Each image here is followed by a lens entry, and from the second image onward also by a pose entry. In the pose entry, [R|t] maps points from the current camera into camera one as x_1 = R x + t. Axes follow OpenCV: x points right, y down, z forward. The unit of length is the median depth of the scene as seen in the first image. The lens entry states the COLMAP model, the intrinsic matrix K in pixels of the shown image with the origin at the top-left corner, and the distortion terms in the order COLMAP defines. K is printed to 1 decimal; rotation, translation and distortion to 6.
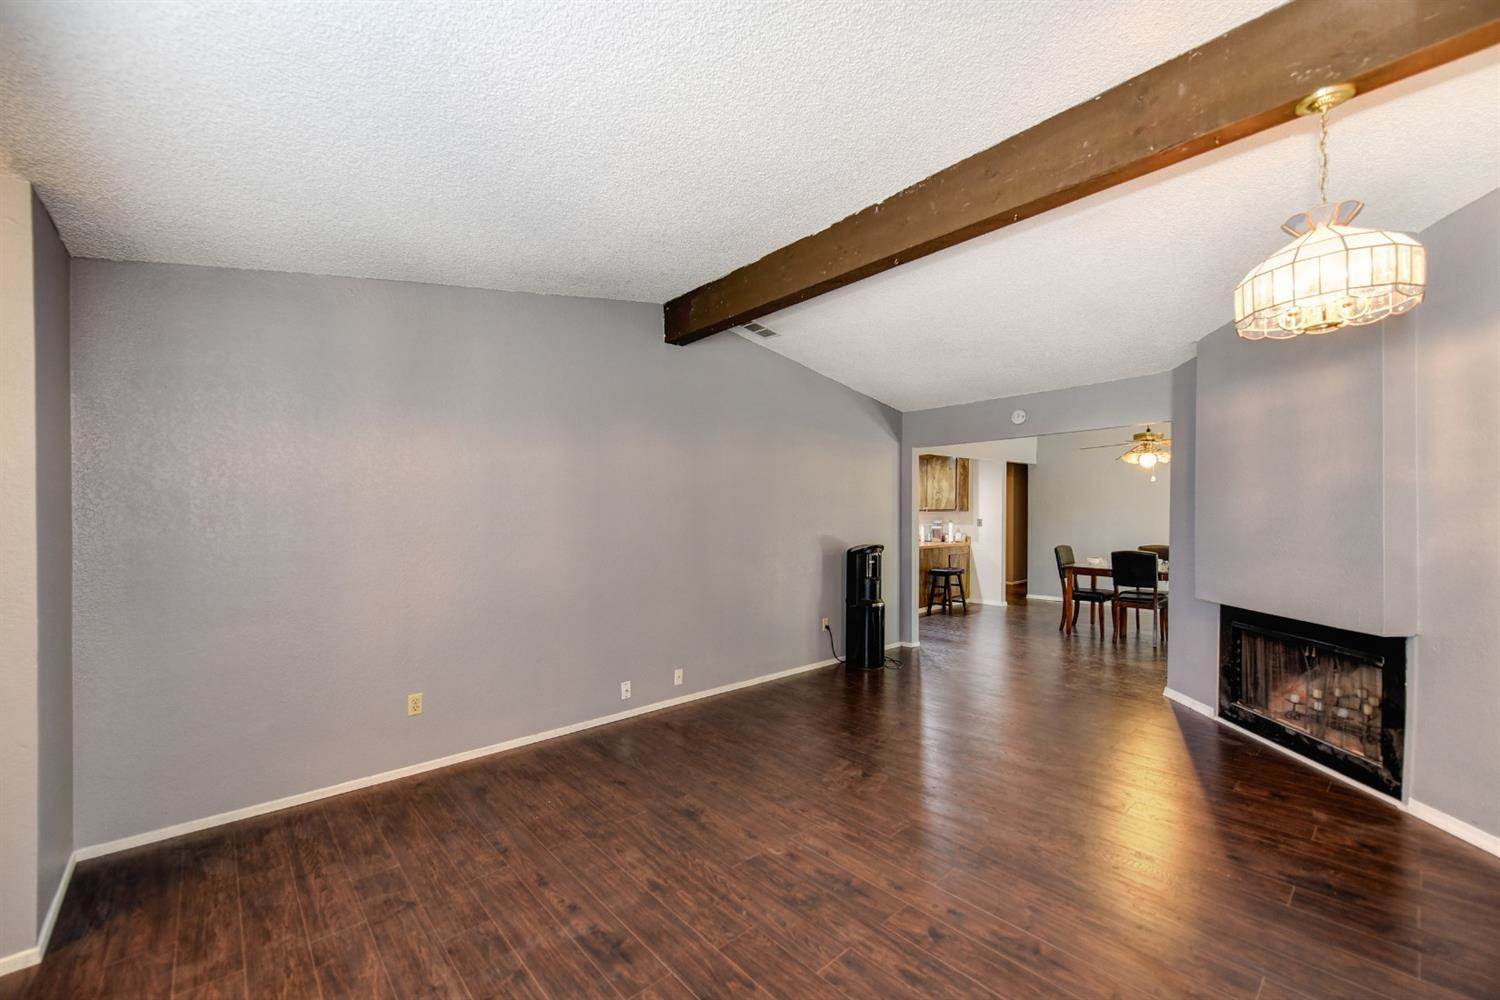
lens RADIAL K [[588.2, 0, 750.1], [0, 588.2, 511.7], [0, 0, 1]] dist [0.004855, 0.000255]
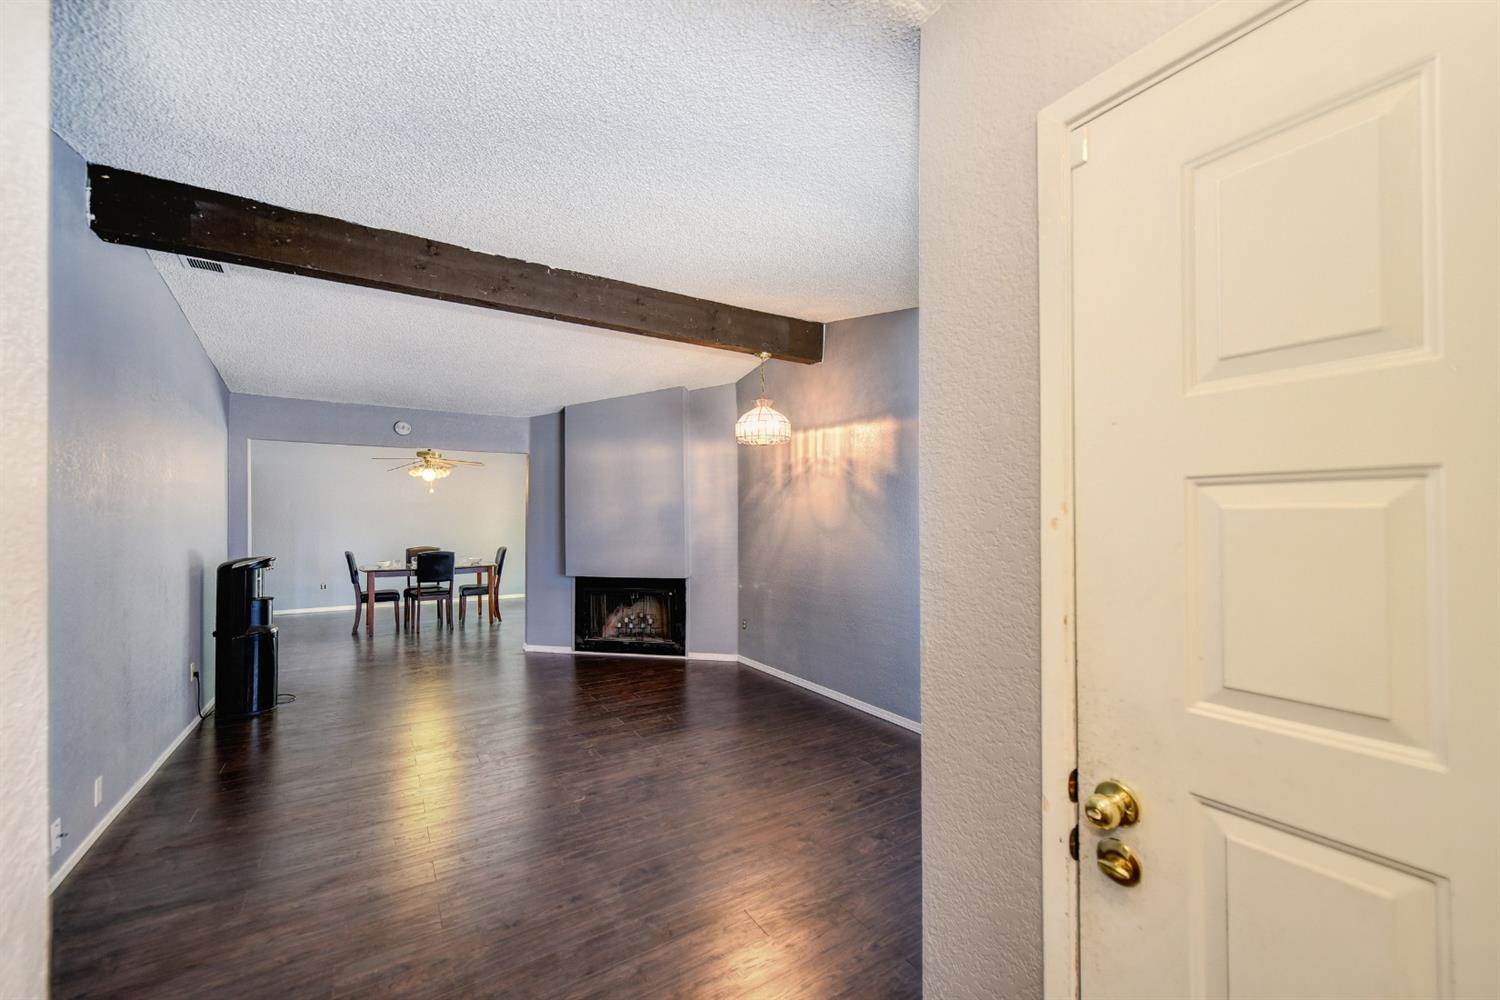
lens RADIAL K [[588.2, 0, 754.3], [0, 588.2, 513.4], [0, 0, 1]] dist [0.004855, 0.000255]
pose [[0.178375, 0.012542, 0.983883, -0.709192], [-0.005604, 0.999915, -0.011730, 0.001241], [-0.983947, -0.003422, 0.178430, 0.282117]]
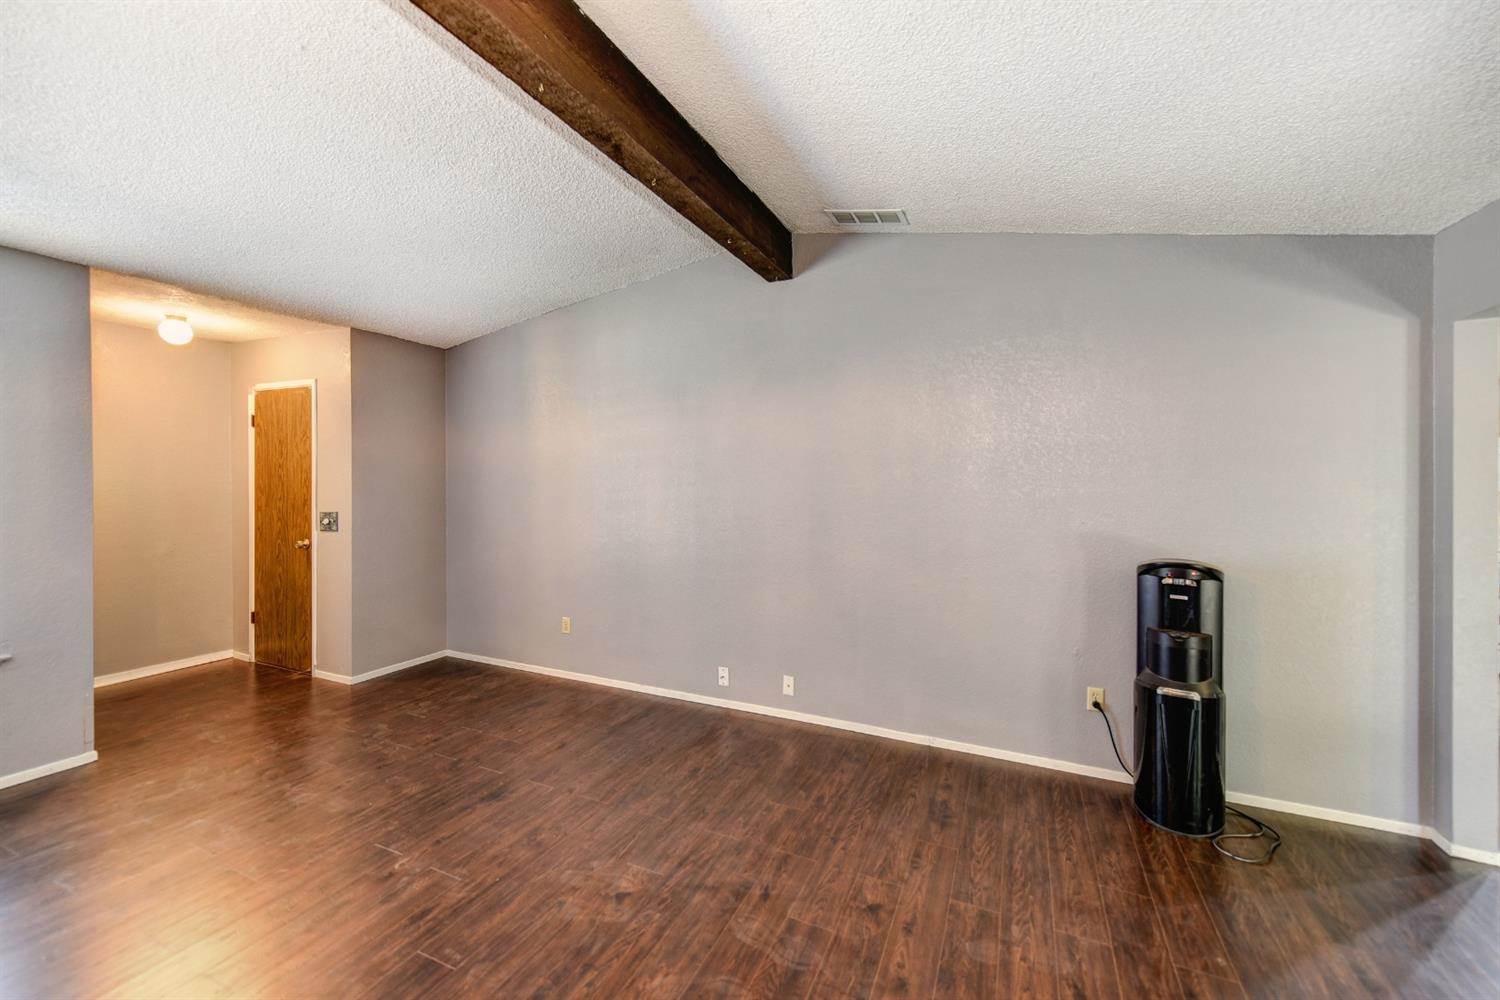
lens RADIAL K [[588.2, 0, 754.6], [0, 588.2, 492.4], [0, 0, 1]] dist [0.004855, 0.000255]
pose [[0.425125, 0.019736, -0.904919, 0.671920], [-0.016411, 0.999766, 0.014095, 0.008764], [0.904986, 0.008858, 0.425350, 0.713783]]
